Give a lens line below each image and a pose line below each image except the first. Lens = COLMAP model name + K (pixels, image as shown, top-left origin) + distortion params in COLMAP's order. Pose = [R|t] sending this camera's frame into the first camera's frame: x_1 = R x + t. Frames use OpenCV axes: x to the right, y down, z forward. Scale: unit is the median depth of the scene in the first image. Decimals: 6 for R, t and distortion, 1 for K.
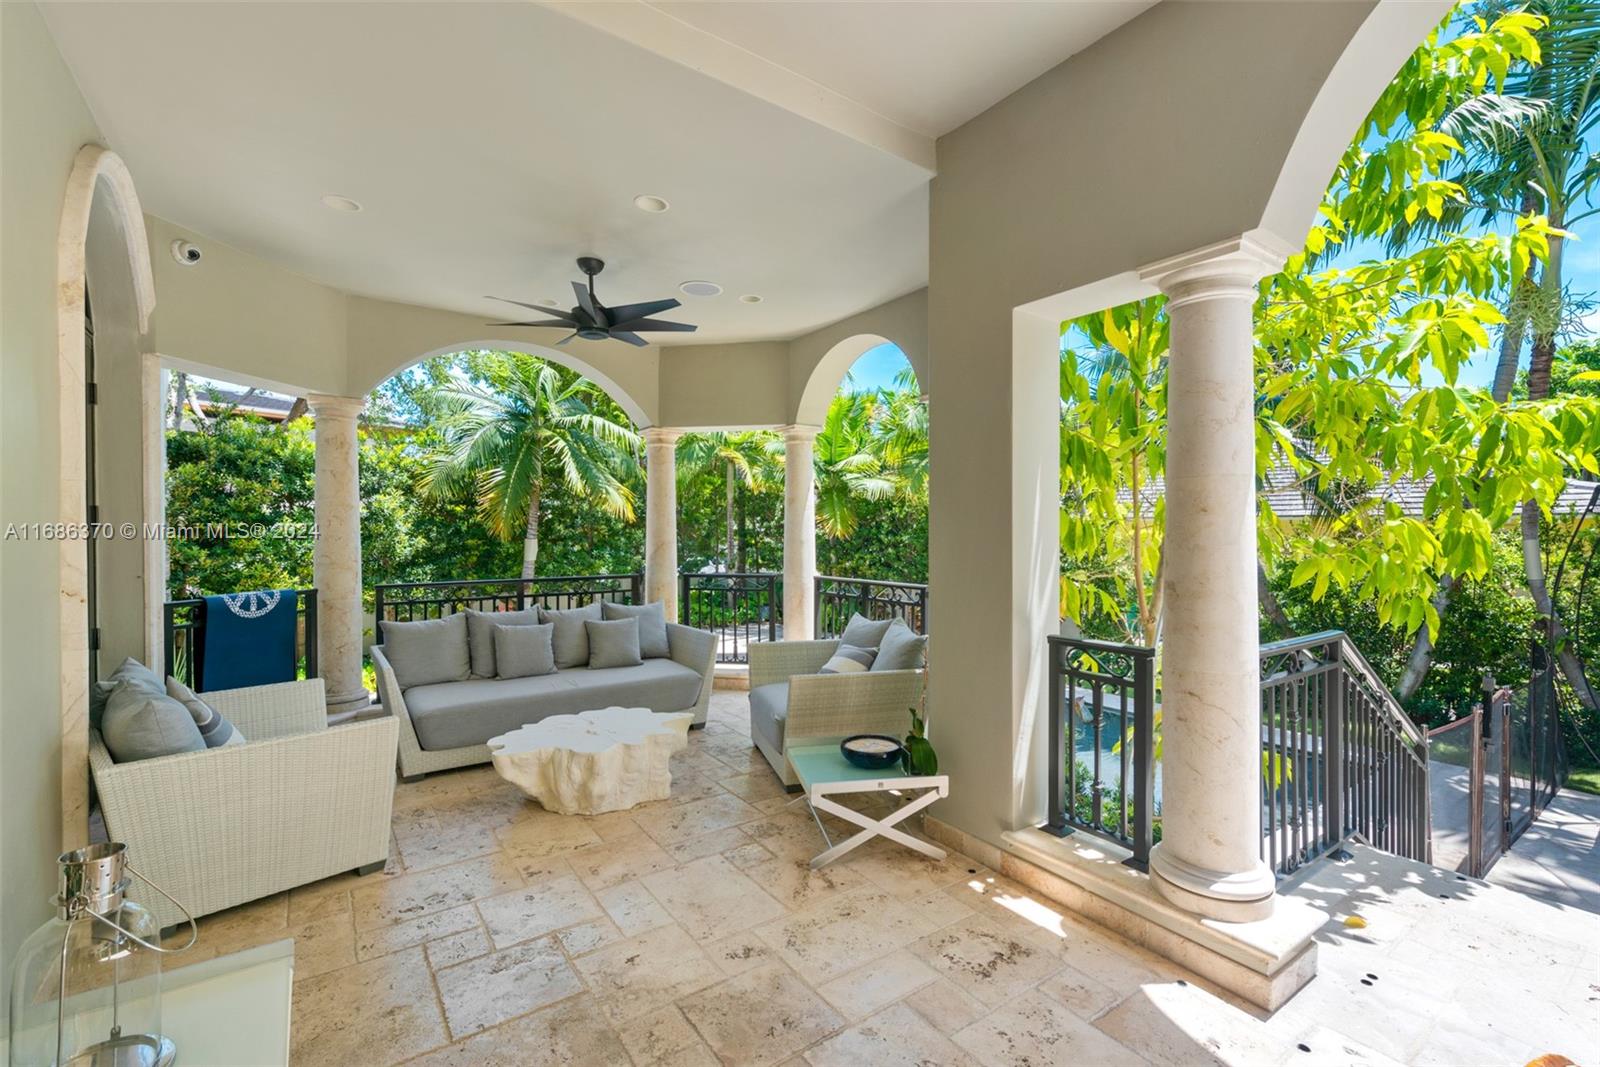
lens RADIAL K [[714.9, 0, 800.0], [0, 714.9, 533.5], [0, 0, 1]] dist [0.002042, 0.000002]
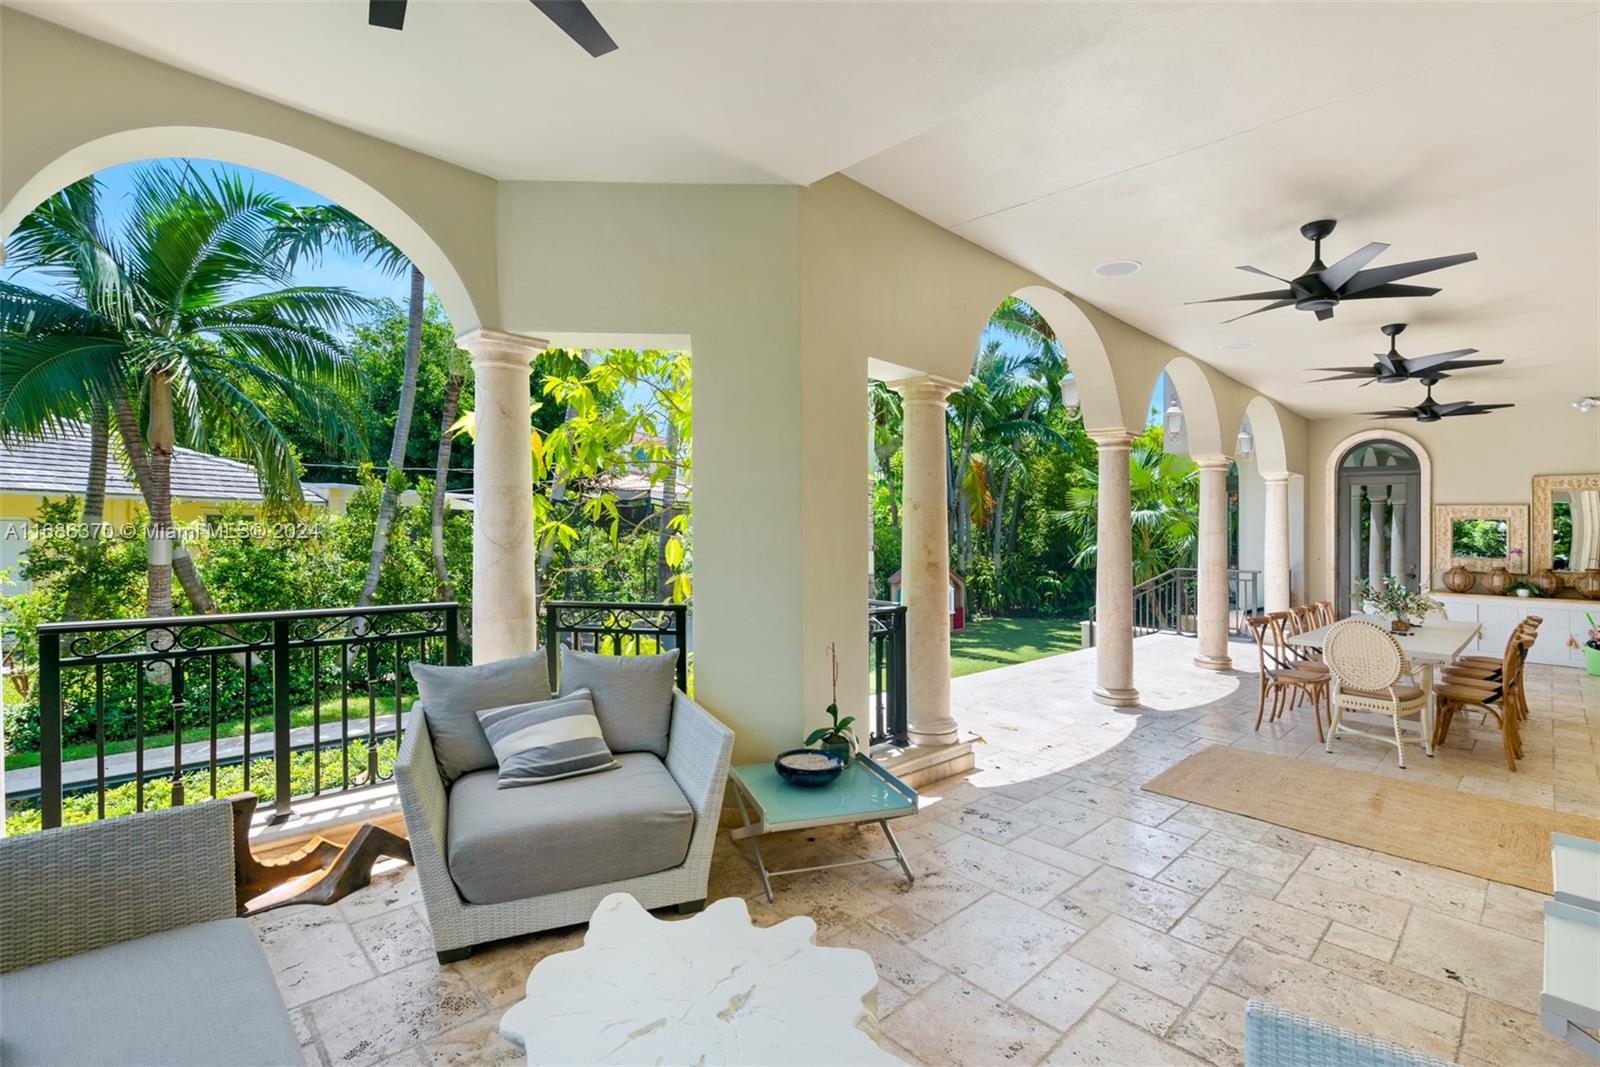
lens RADIAL K [[714.9, 0, 800.0], [0, 714.9, 533.5], [0, 0, 1]] dist [0.002042, 0.000002]
pose [[-0.166080, -0.013854, 0.986015, -0.415287], [-0.022072, 0.999703, 0.010329, -0.003522], [-0.985865, -0.020048, -0.166336, 0.606409]]
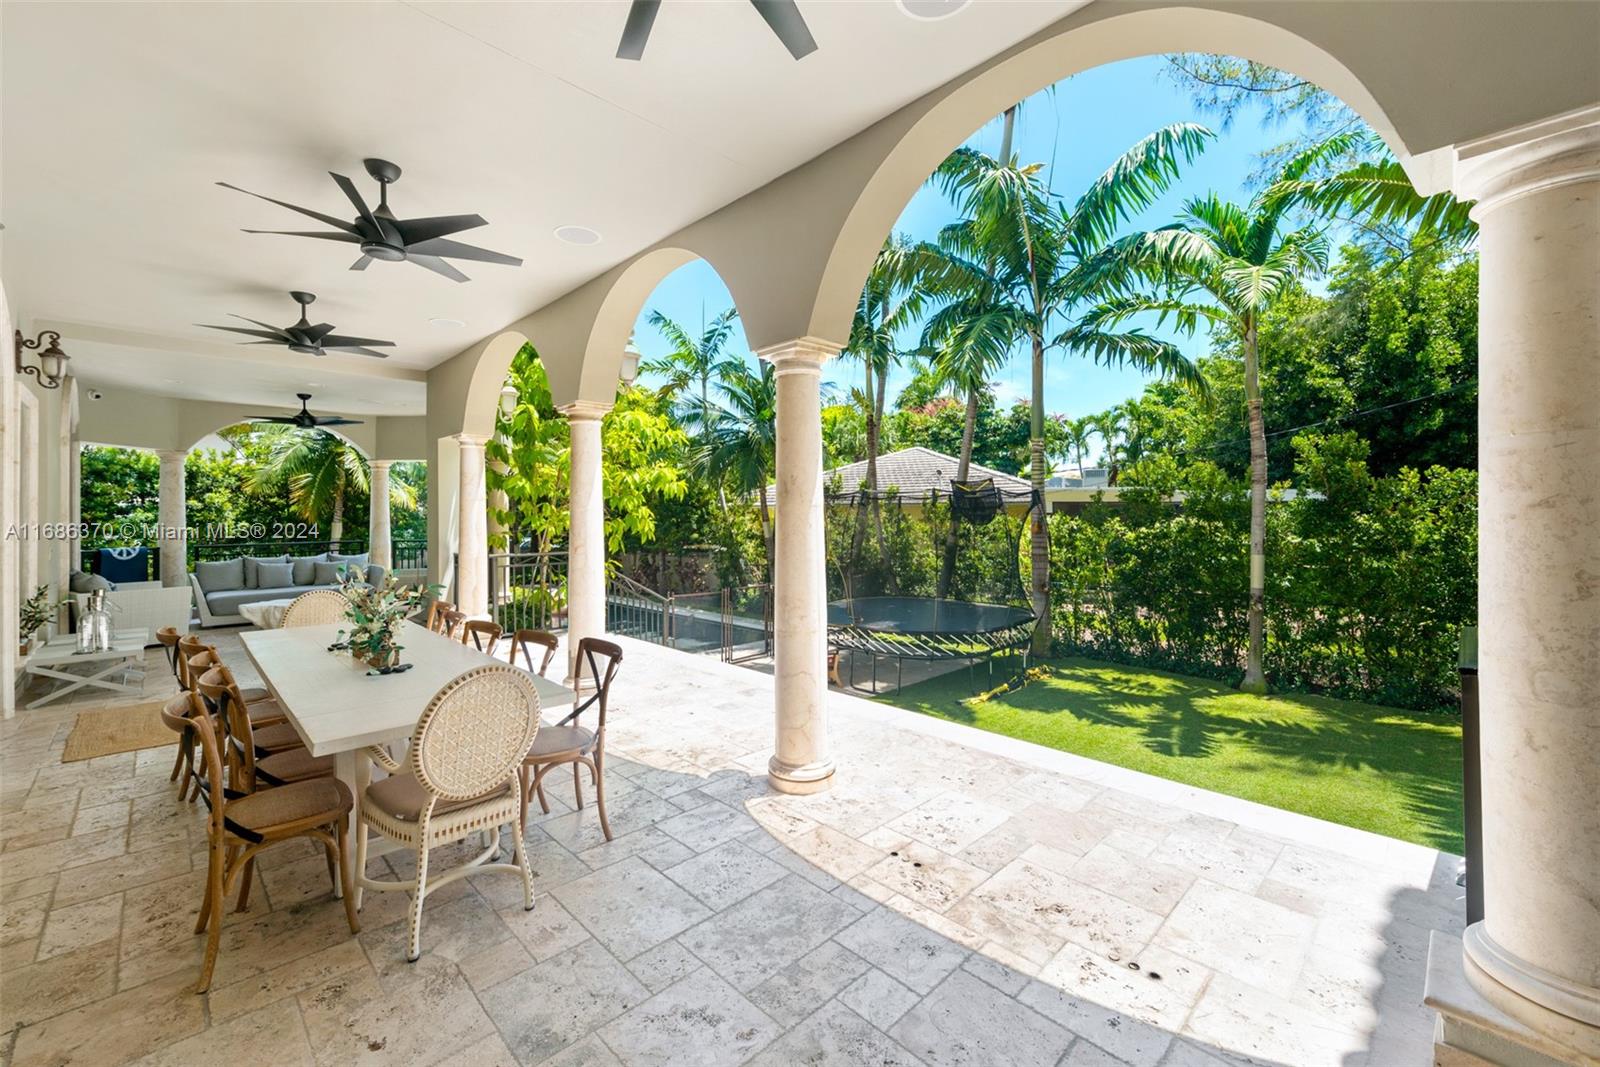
lens RADIAL K [[663.8, 0, 798.5], [0, 663.8, 502.2], [0, 0, 1]] dist [-0.001639, -0.000240]
pose [[0.986218, -0.007547, 0.165276, 0.582337], [0.010769, 0.999769, -0.018610, 0.004598], [-0.165097, 0.020134, 0.986072, -0.837865]]
